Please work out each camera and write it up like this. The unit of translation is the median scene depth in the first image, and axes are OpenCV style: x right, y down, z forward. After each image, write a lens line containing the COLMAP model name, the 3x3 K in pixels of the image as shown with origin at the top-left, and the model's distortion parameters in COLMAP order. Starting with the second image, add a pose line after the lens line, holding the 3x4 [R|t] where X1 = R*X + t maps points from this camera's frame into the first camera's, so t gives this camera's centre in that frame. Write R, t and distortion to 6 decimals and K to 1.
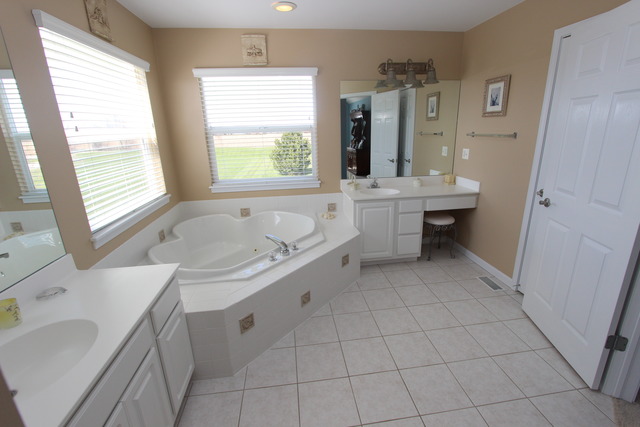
lens RADIAL K [[294.4, 0, 322.5], [0, 294.4, 215.4], [0, 0, 1]] dist [-0.012956, -0.000213]
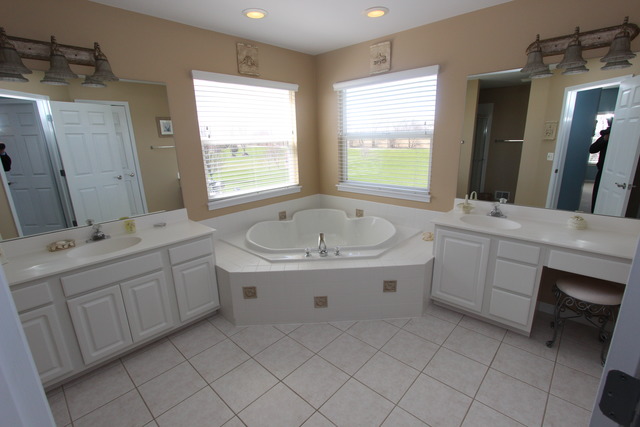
lens RADIAL K [[294.4, 0, 324.4], [0, 294.4, 213.5], [0, 0, 1]] dist [-0.012956, -0.000213]
pose [[0.648629, 0.203285, -0.733454, 0.496323], [-0.209898, 0.974078, 0.084353, -0.082057], [0.731589, 0.099237, 0.674485, 0.221672]]
